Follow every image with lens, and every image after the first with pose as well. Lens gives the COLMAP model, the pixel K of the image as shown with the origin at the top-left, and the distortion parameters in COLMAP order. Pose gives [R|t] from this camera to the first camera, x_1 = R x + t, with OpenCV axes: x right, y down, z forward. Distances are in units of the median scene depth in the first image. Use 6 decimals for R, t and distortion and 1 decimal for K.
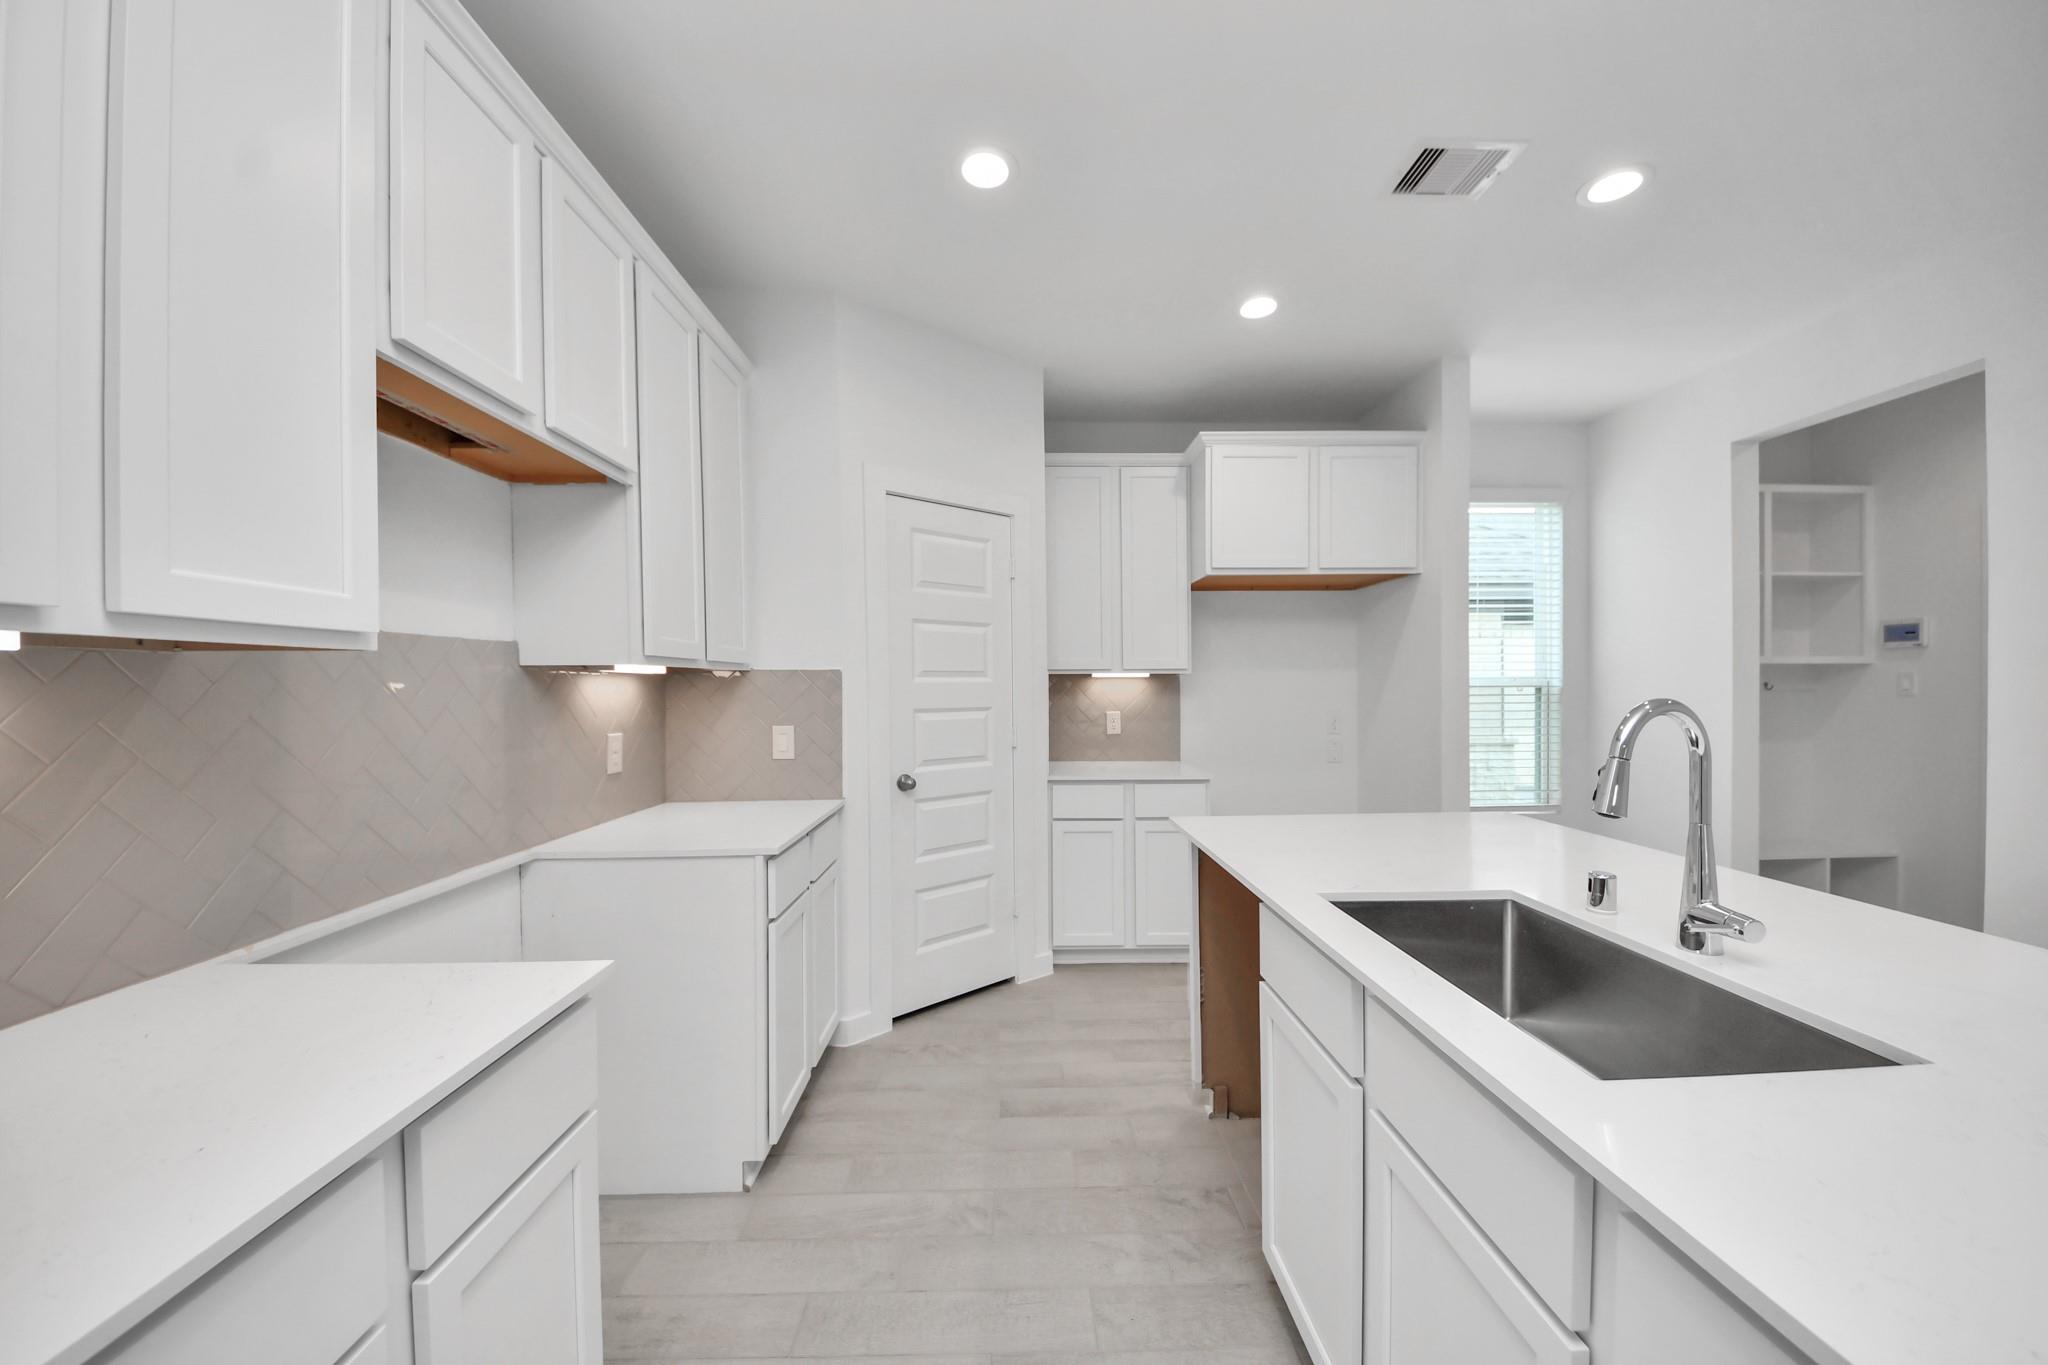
lens RADIAL K [[725.0, 0, 1024.7], [0, 725.0, 689.2], [0, 0, 1]] dist [0.008304, -0.006666]
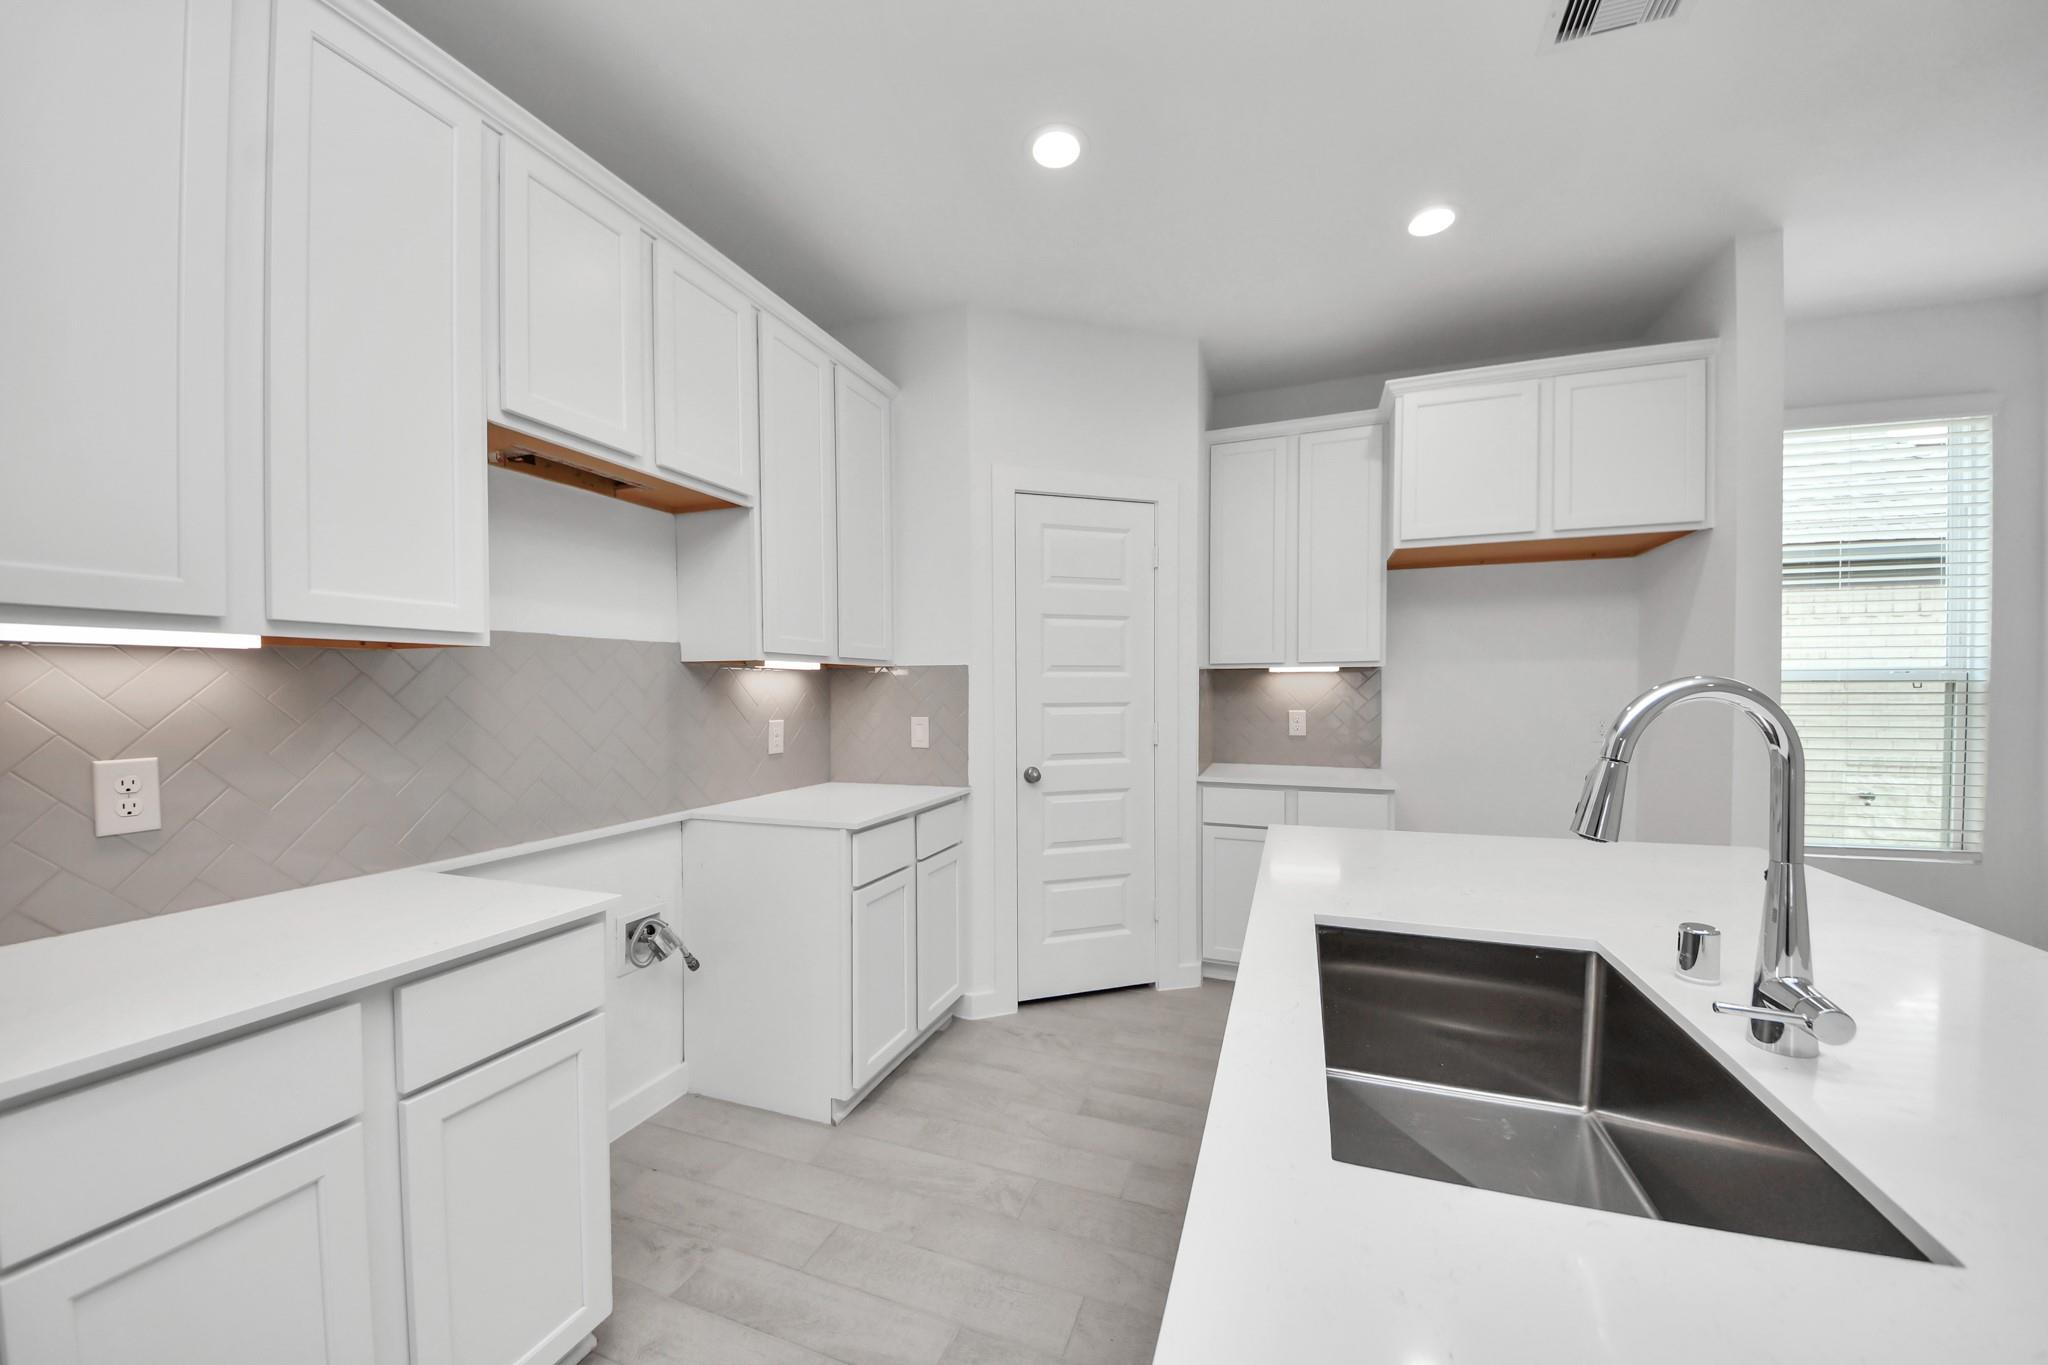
lens RADIAL K [[725.0, 0, 1015.1], [0, 725.0, 703.9], [0, 0, 1]] dist [0.008304, -0.006666]
pose [[0.928361, 0.007295, -0.371609, 0.217359], [-0.001130, 0.999858, 0.016805, 0.012816], [0.371679, -0.015181, 0.928237, 0.049963]]
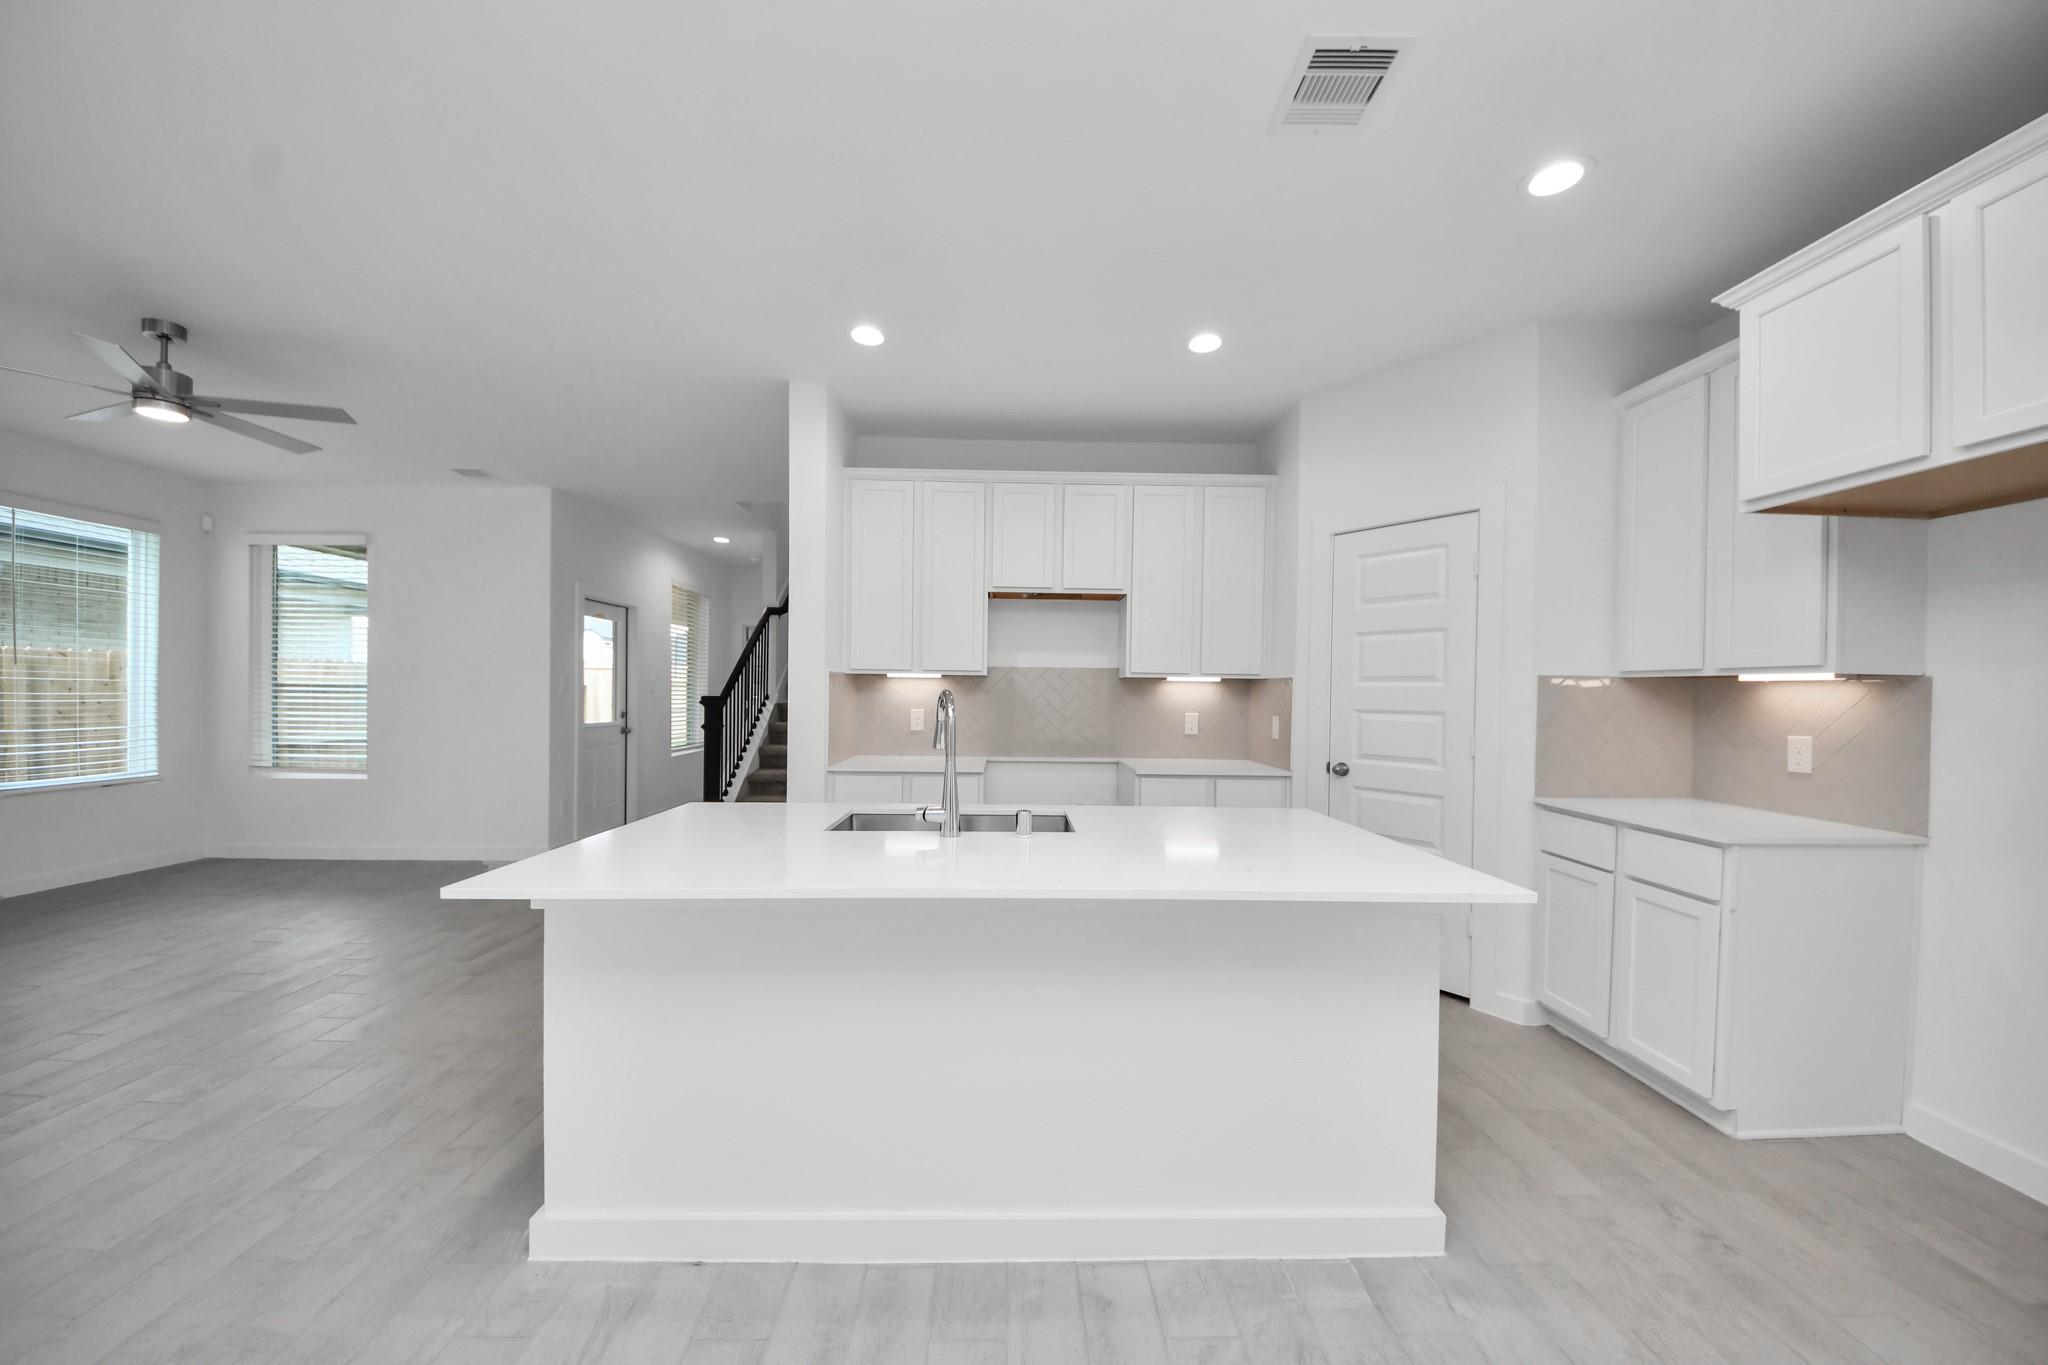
lens RADIAL K [[725.0, 0, 1017.0], [0, 725.0, 689.5], [0, 0, 1]] dist [0.008304, -0.006666]
pose [[-0.011717, 0.005941, -0.999914, 1.200642], [-0.016555, 0.999844, 0.006135, -0.003353], [0.999794, 0.016625, -0.011617, 0.530204]]
